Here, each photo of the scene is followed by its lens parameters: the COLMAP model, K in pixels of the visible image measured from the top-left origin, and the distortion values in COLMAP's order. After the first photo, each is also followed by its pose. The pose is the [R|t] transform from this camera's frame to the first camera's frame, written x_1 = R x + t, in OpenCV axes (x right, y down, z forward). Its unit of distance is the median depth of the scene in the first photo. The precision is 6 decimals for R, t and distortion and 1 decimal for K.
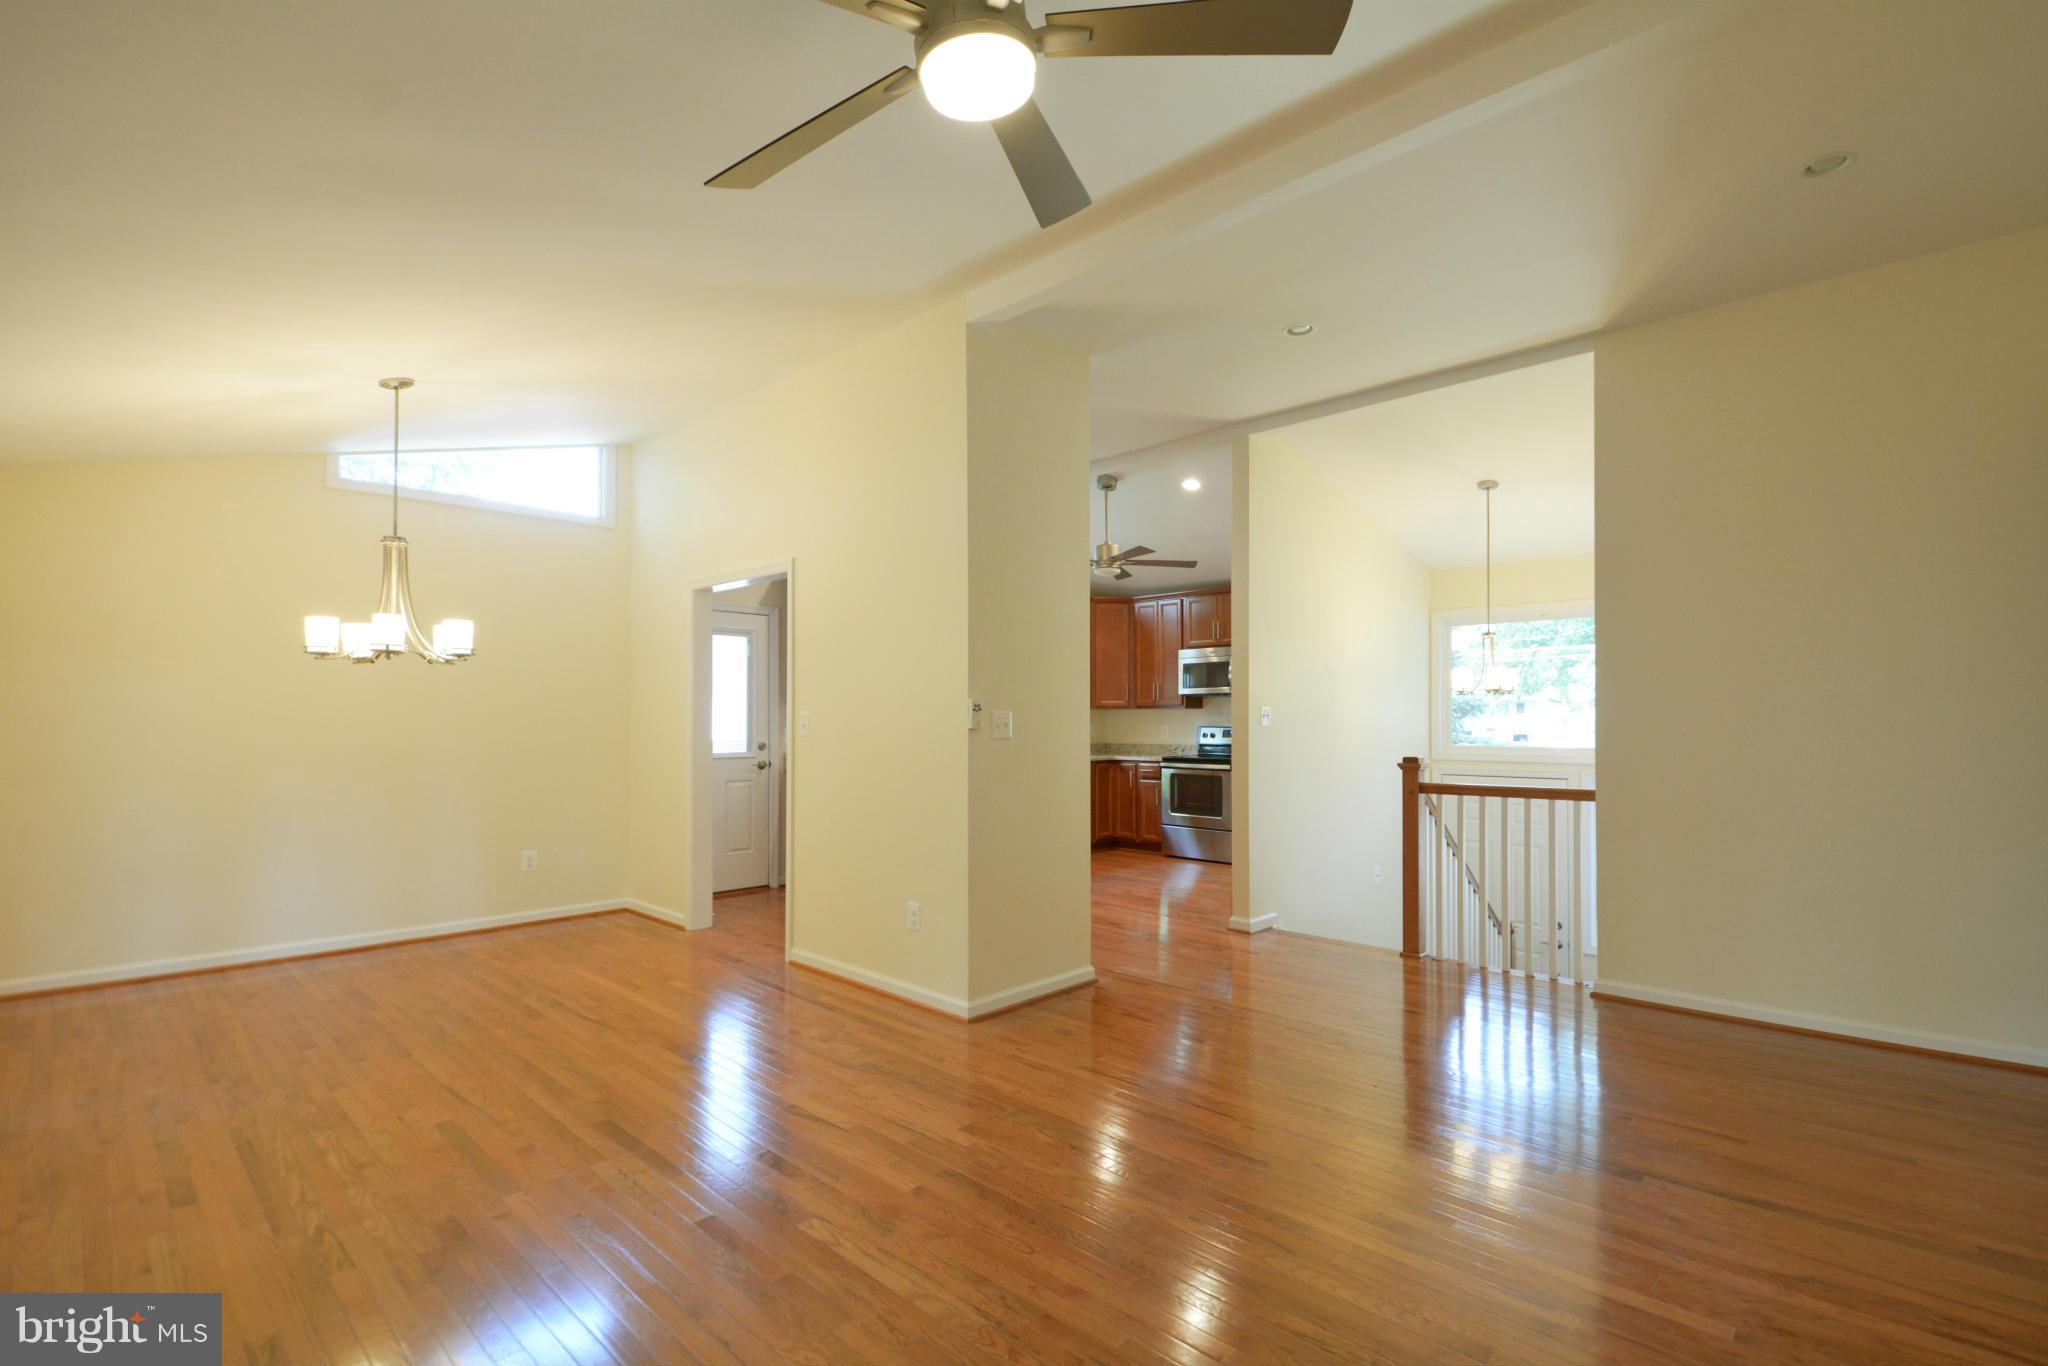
lens RADIAL K [[925.9, 0, 1081.0], [0, 925.9, 713.0], [0, 0, 1]] dist [0.013503, -0.015406]
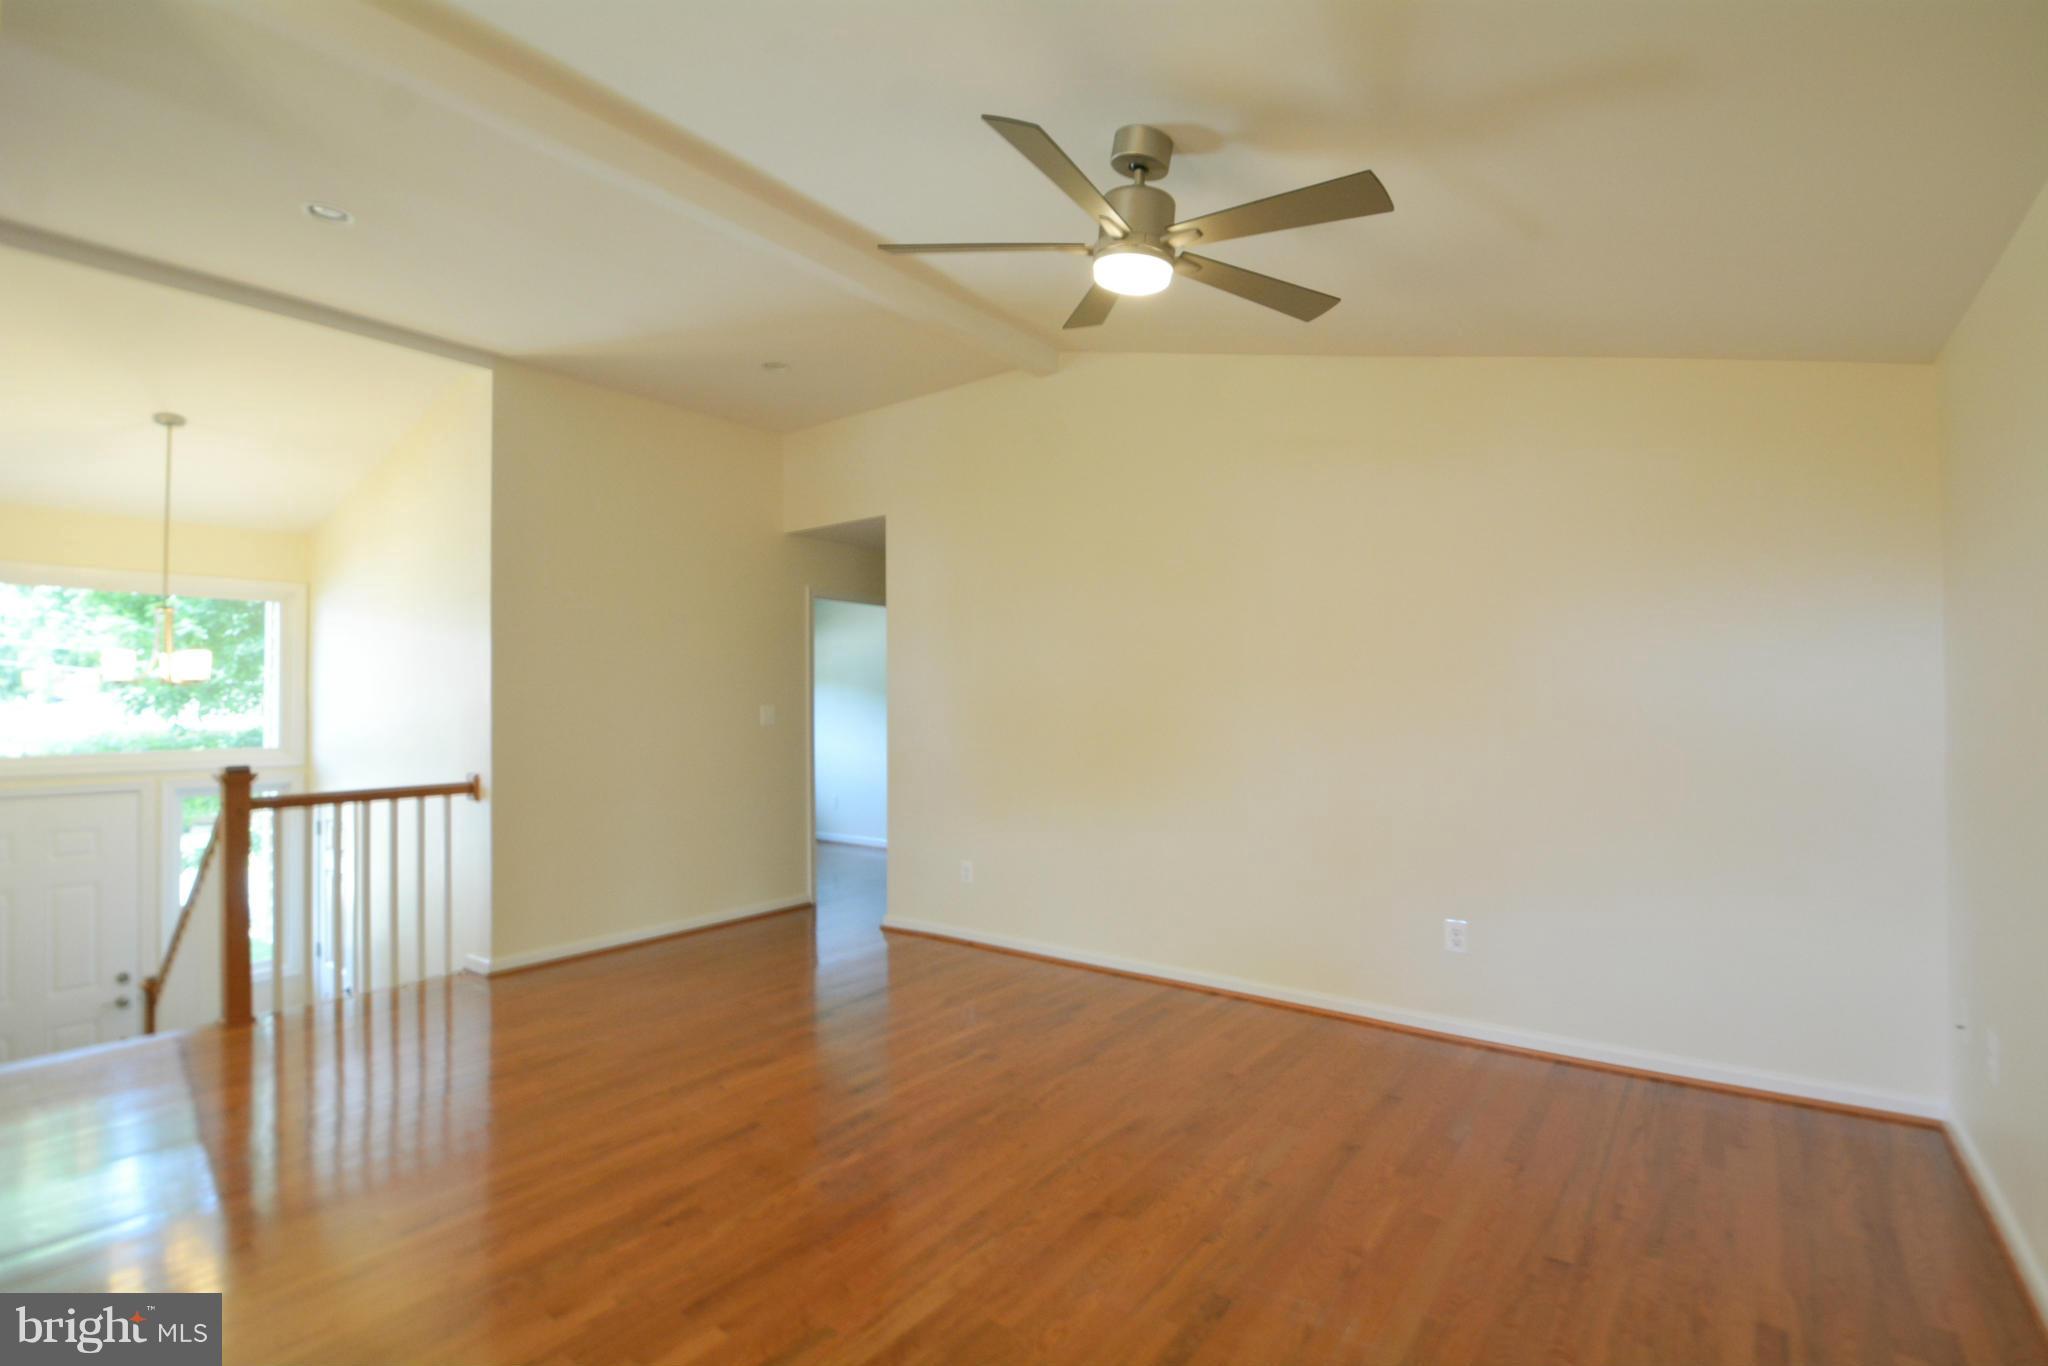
lens RADIAL K [[967.0, 0, 1024.0], [0, 967.0, 683.0], [0, 0, 1]] dist [0.015612, -0.023736]
pose [[-0.097983, 0.029678, 0.994746, -0.590024], [0.004790, 0.999558, -0.029349, 0.005129], [-0.995177, 0.001889, -0.098081, 0.487786]]
